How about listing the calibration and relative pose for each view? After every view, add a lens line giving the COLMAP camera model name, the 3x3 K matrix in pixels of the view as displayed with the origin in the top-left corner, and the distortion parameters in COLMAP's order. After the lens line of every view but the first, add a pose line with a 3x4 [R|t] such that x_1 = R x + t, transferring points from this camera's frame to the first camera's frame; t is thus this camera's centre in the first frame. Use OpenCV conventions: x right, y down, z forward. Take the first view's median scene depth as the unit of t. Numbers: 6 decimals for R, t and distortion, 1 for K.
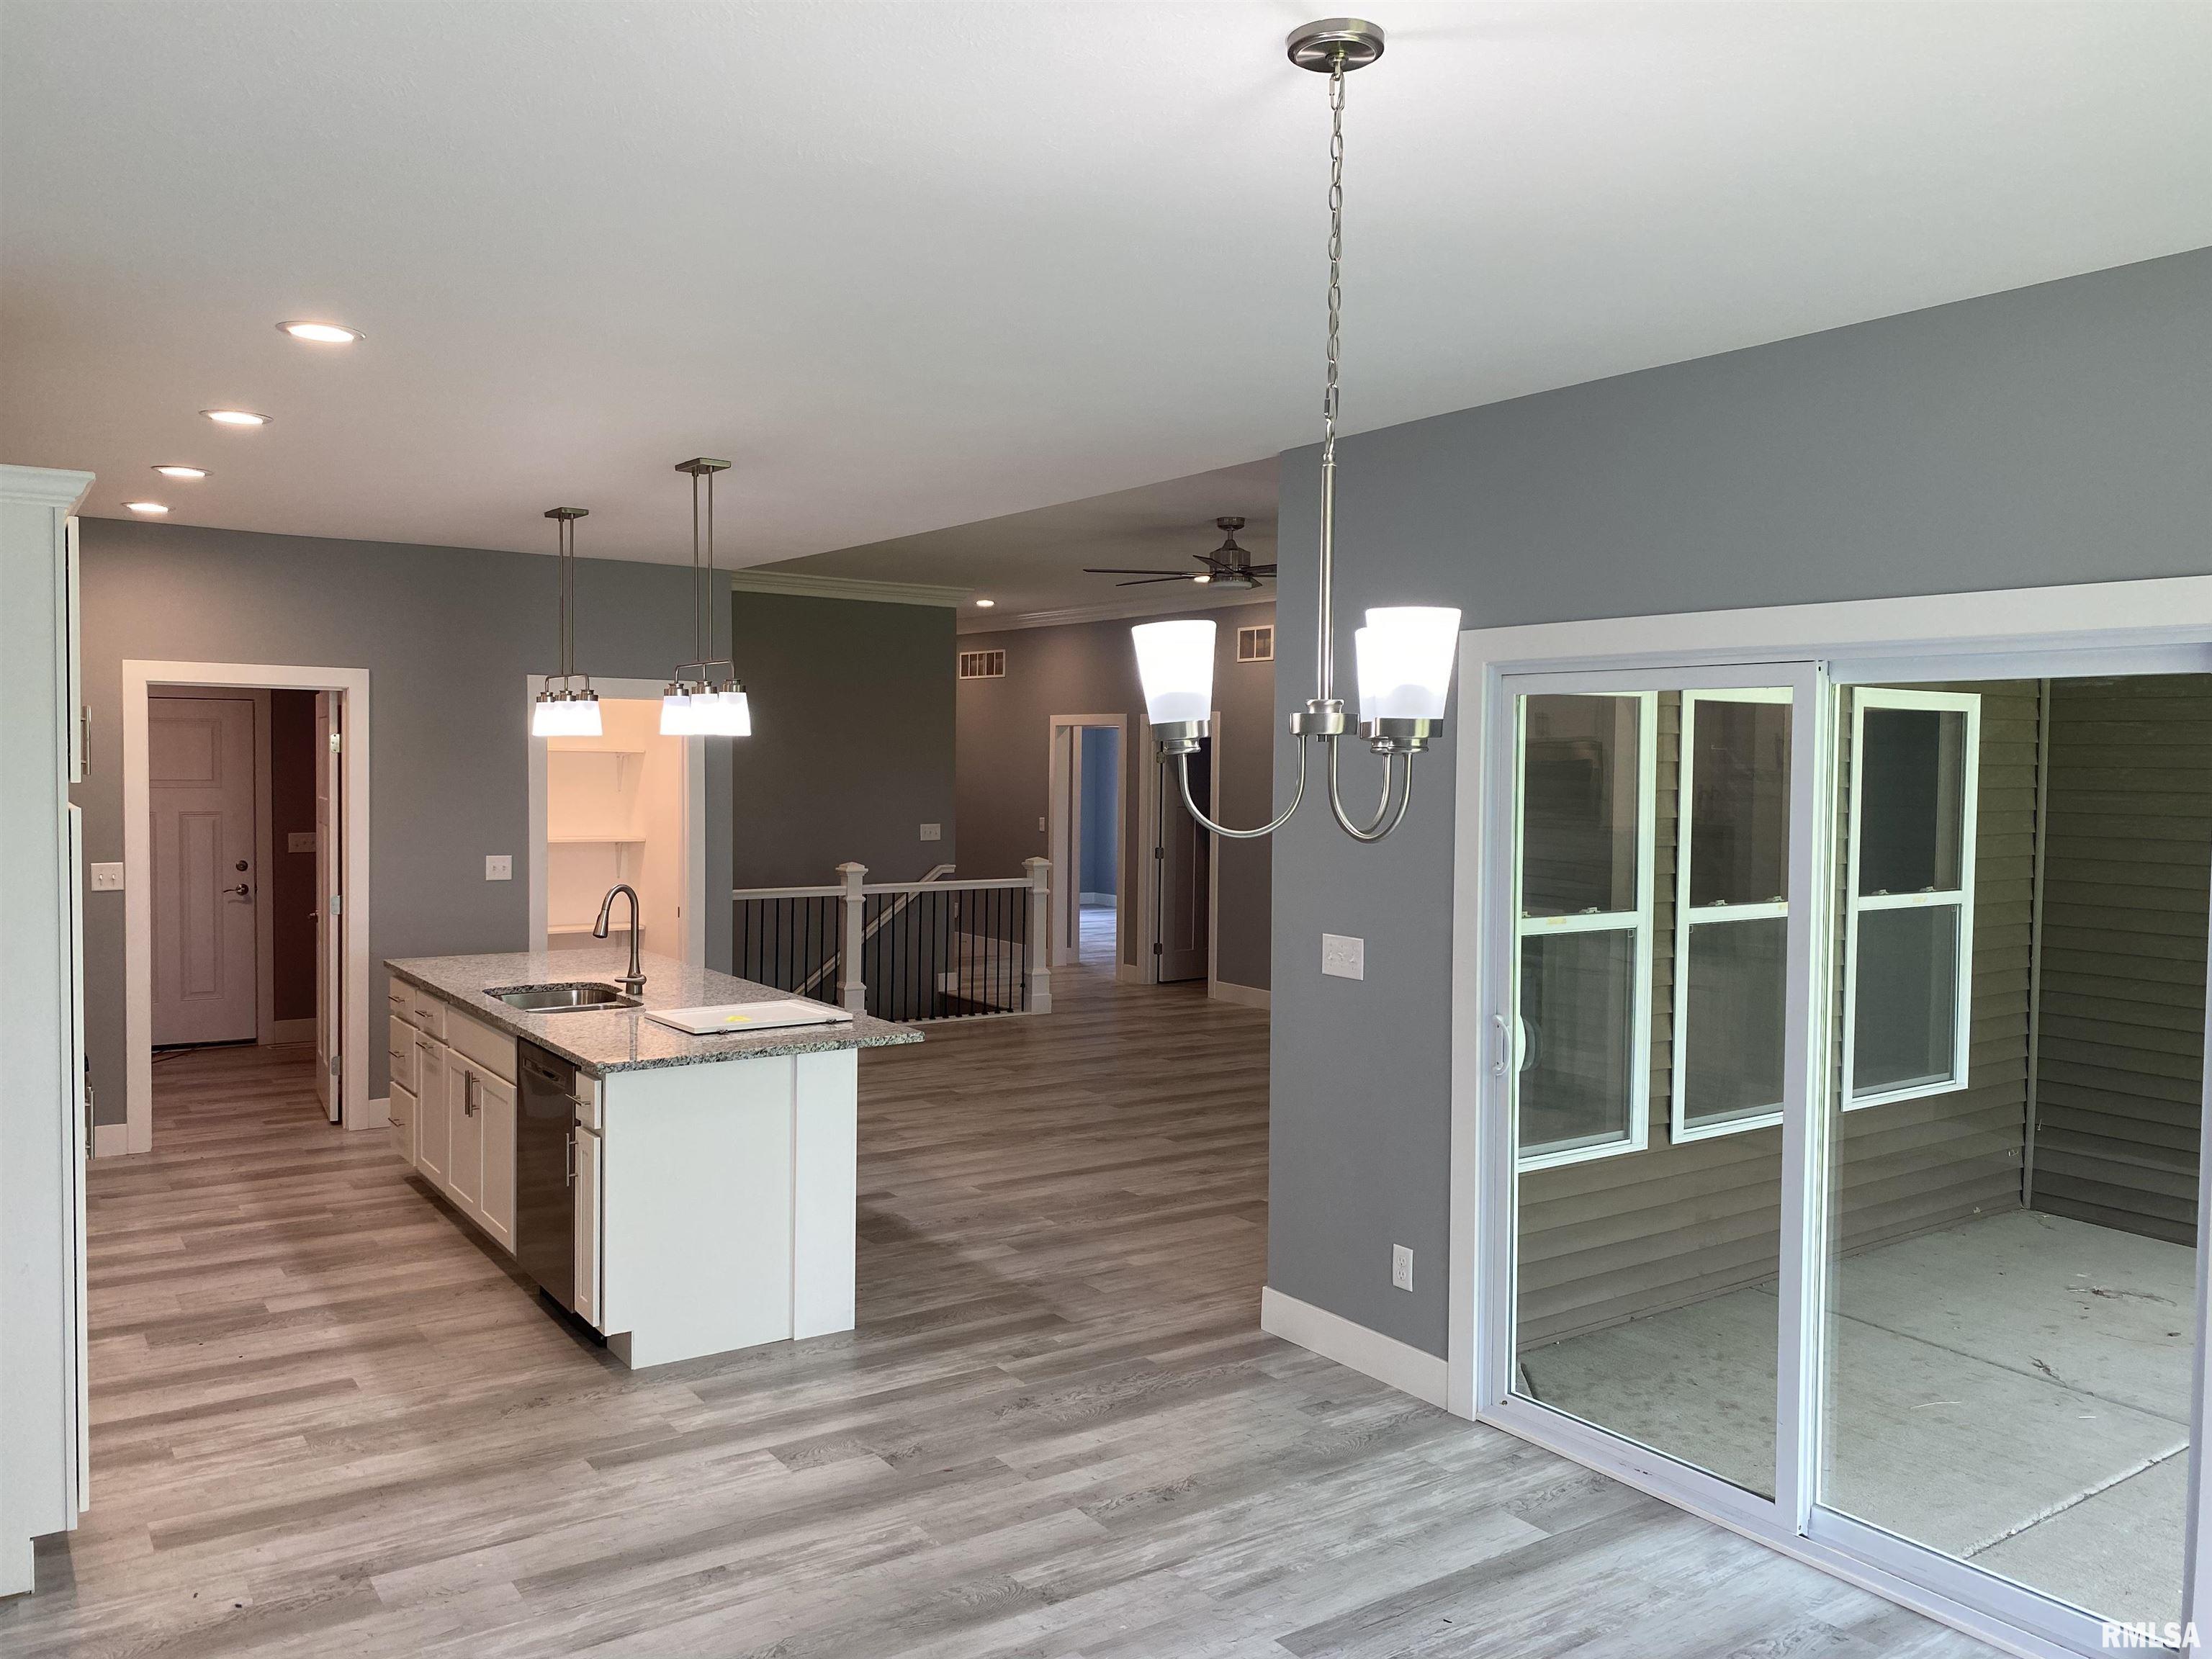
lens RADIAL K [[1662.5, 0, 1095.9], [0, 1662.5, 817.7], [0, 0, 1]] dist [0.008064, -0.004163]
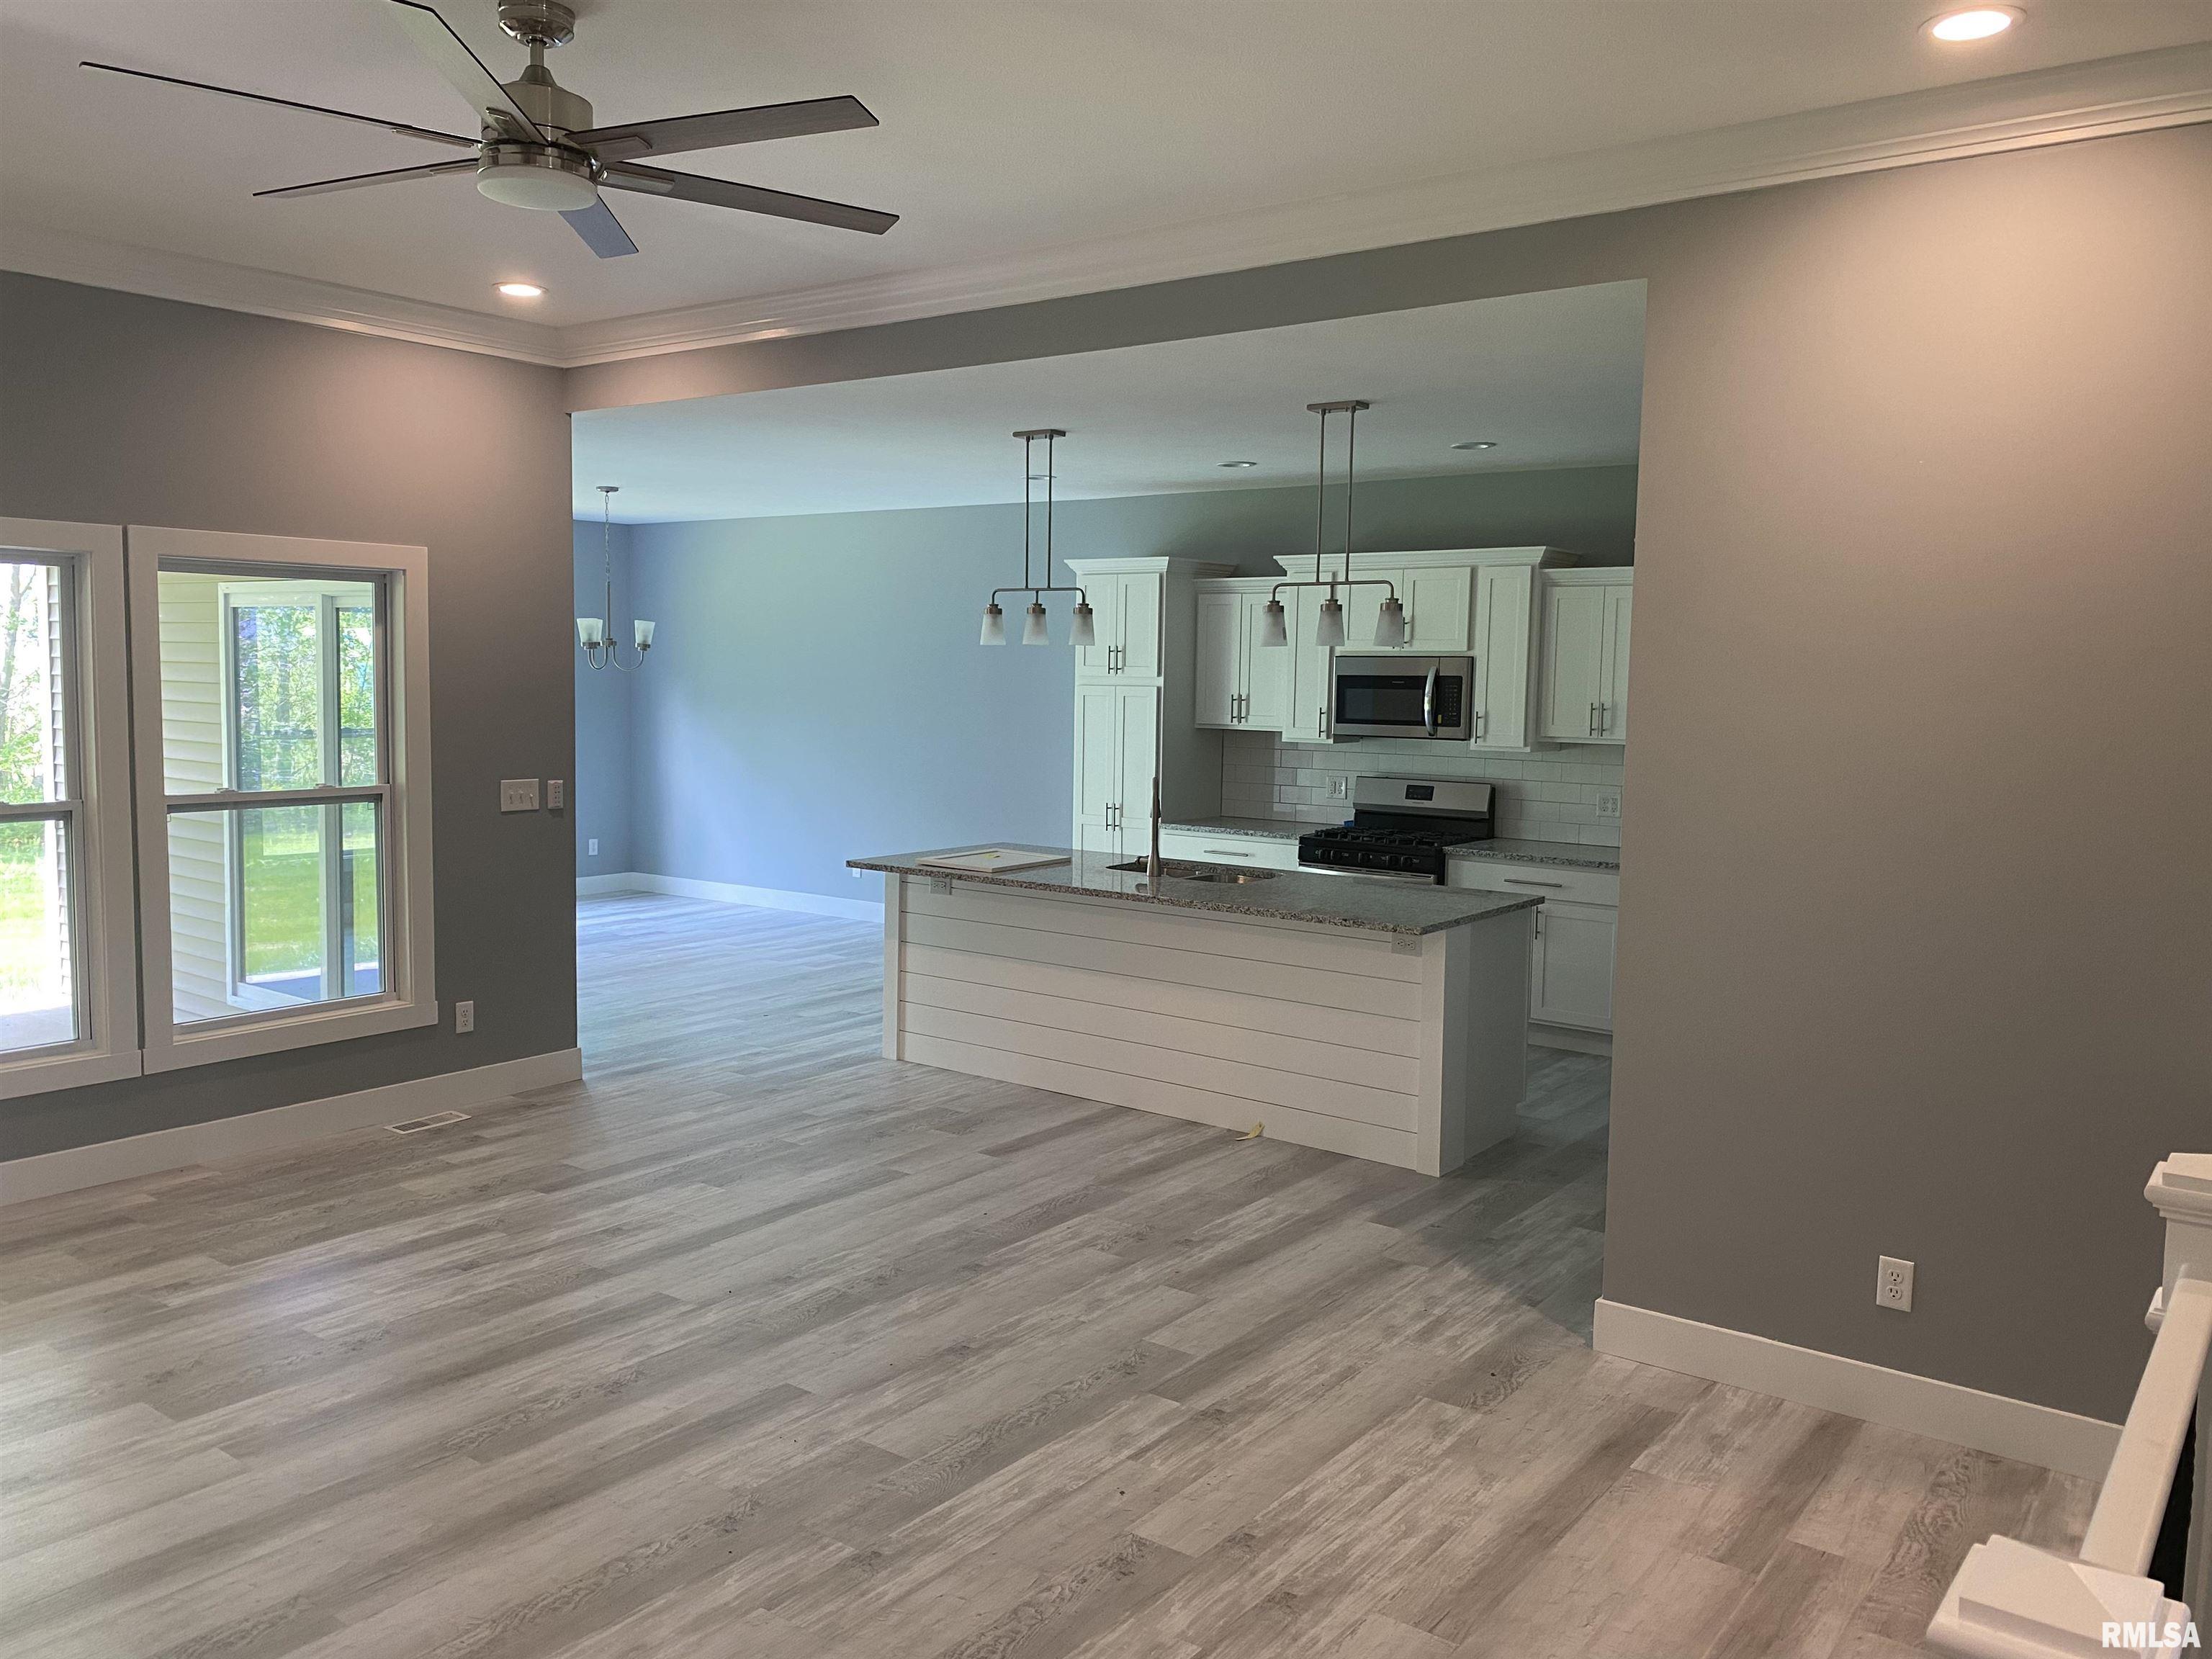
lens RADIAL K [[1625.6, 0, 1106.8], [0, 1625.6, 801.9], [0, 0, 1]] dist [0.060202, -0.046917]
pose [[-0.944401, 0.000378, -0.328795, 0.133974], [-0.038756, 0.992900, 0.112463, -0.080285], [0.326503, 0.118953, -0.937681, 2.346435]]
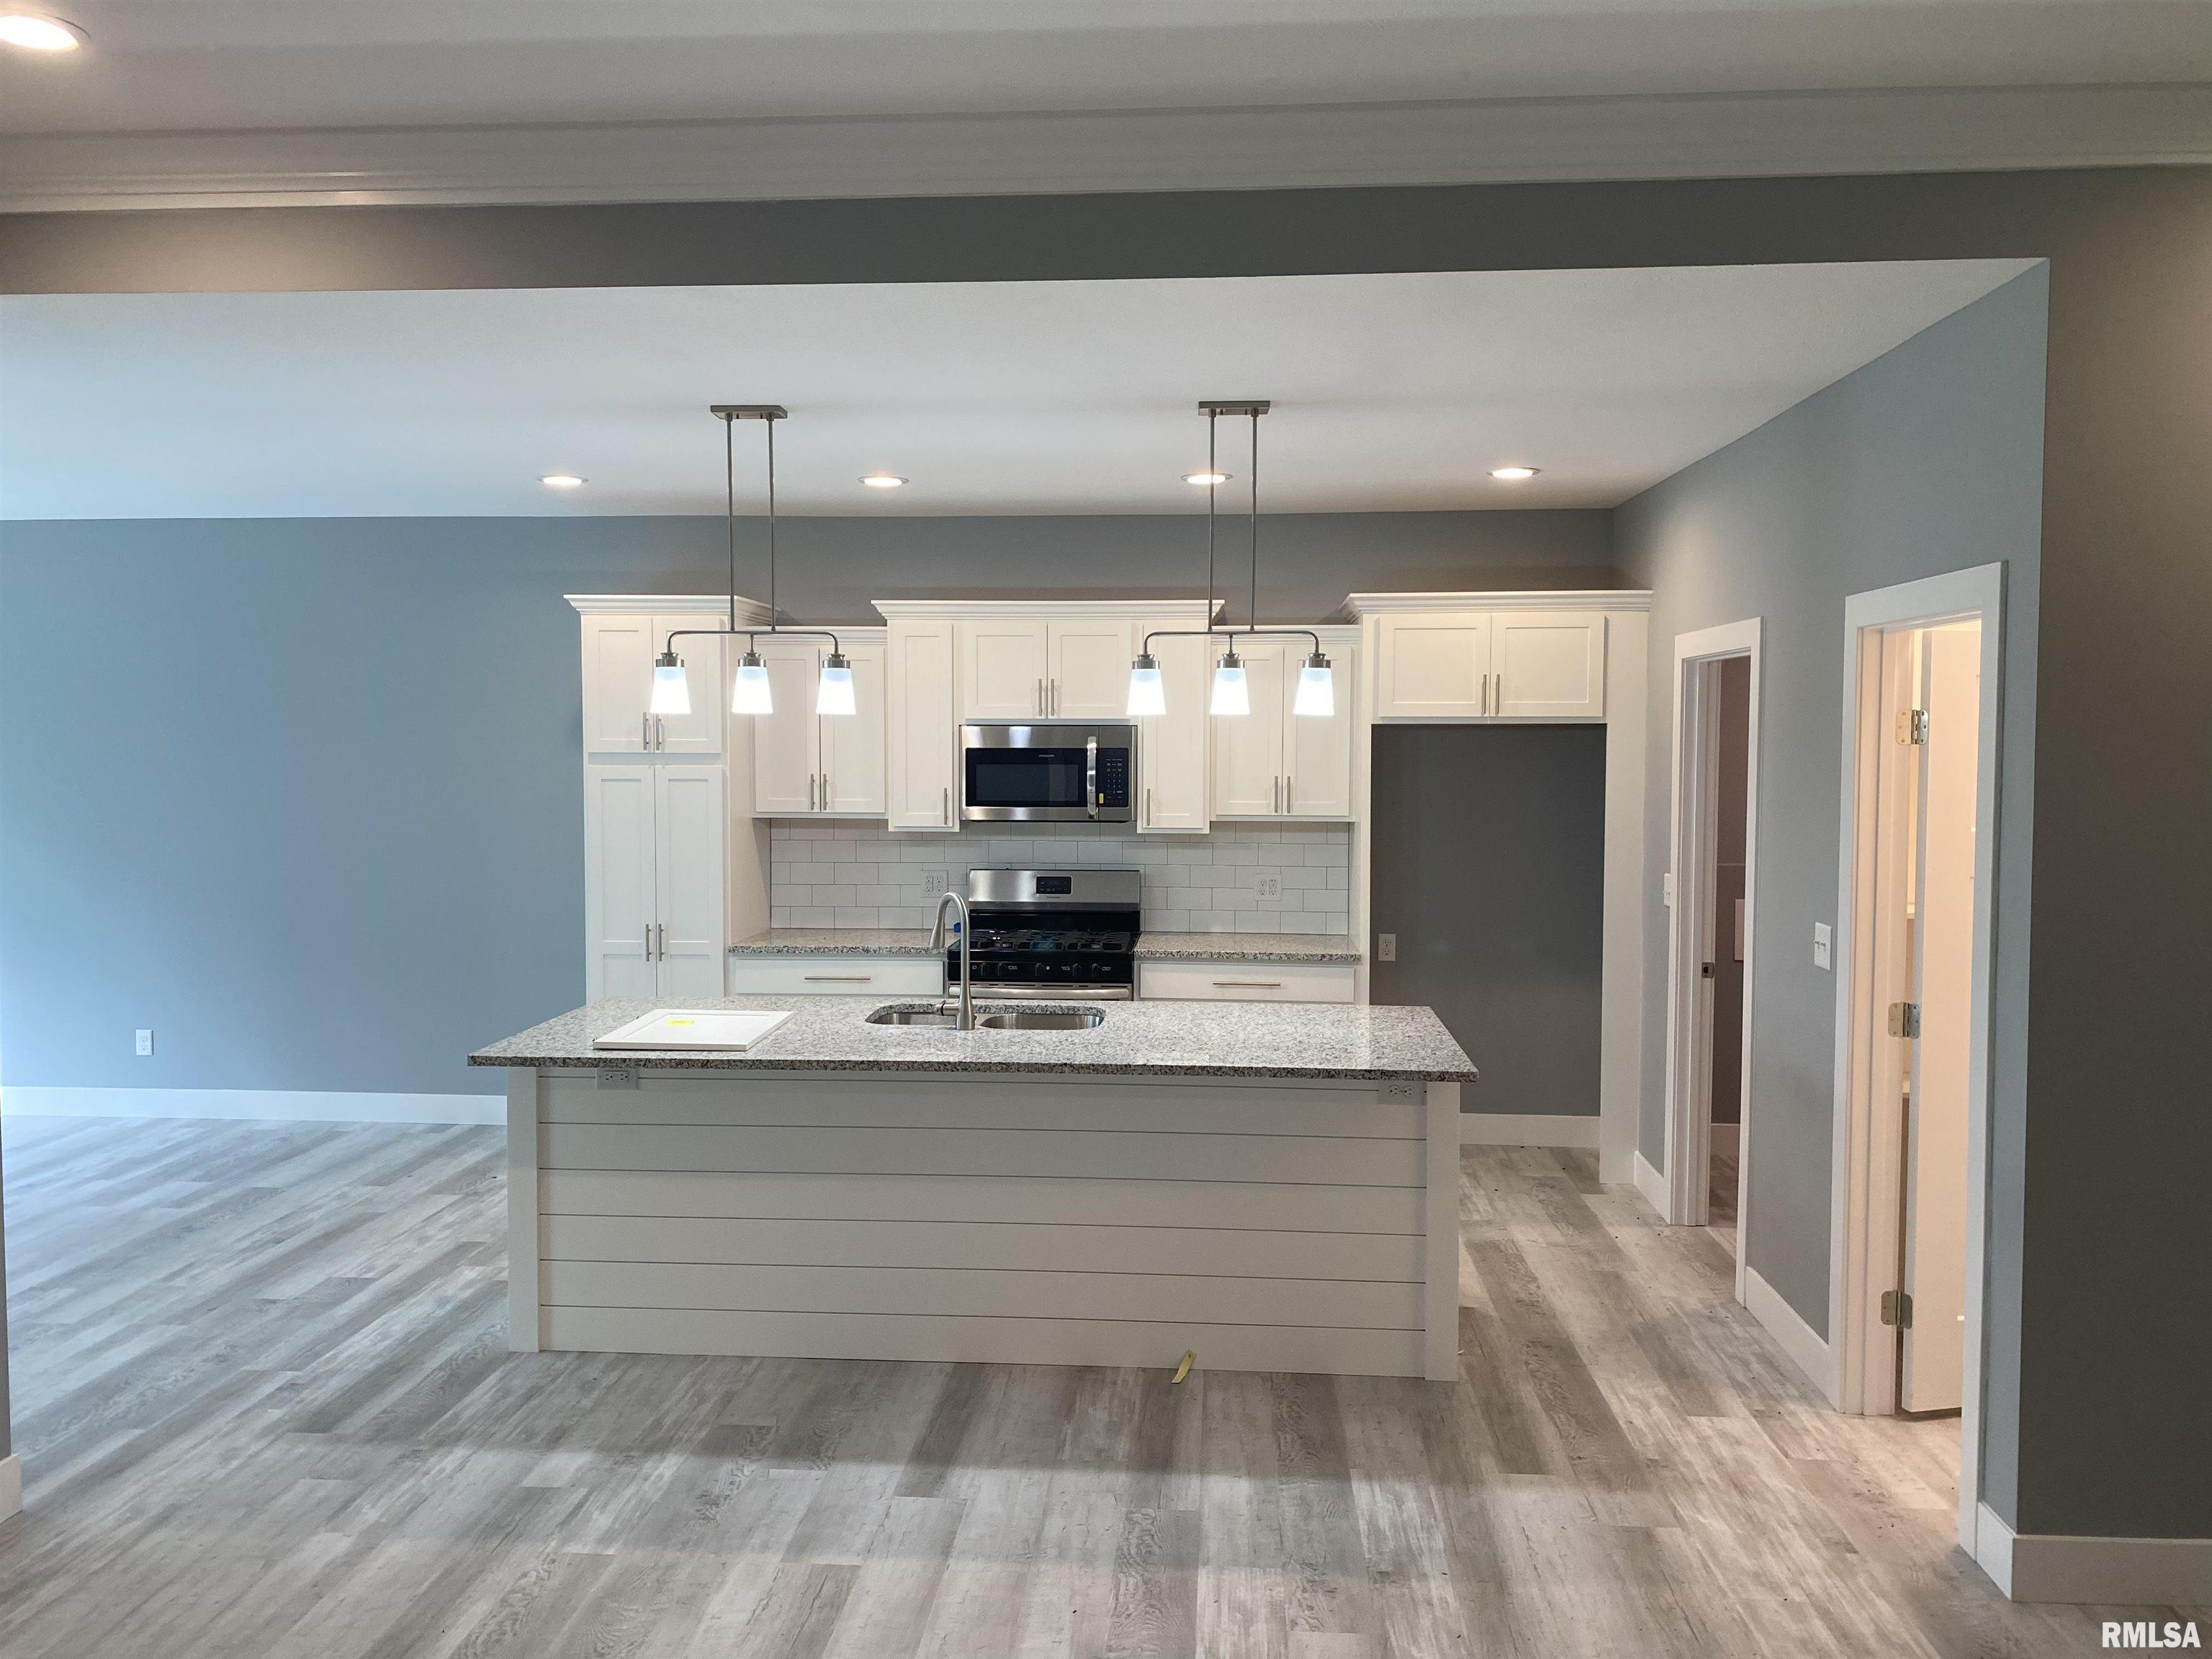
lens RADIAL K [[1662.5, 0, 1095.9], [0, 1662.5, 817.7], [0, 0, 1]] dist [0.008064, -0.004163]
pose [[-0.622064, 0.022972, -0.782629, 0.371388], [-0.038738, 0.997442, 0.060068, -0.060875], [0.782008, 0.067684, -0.619583, 1.795250]]
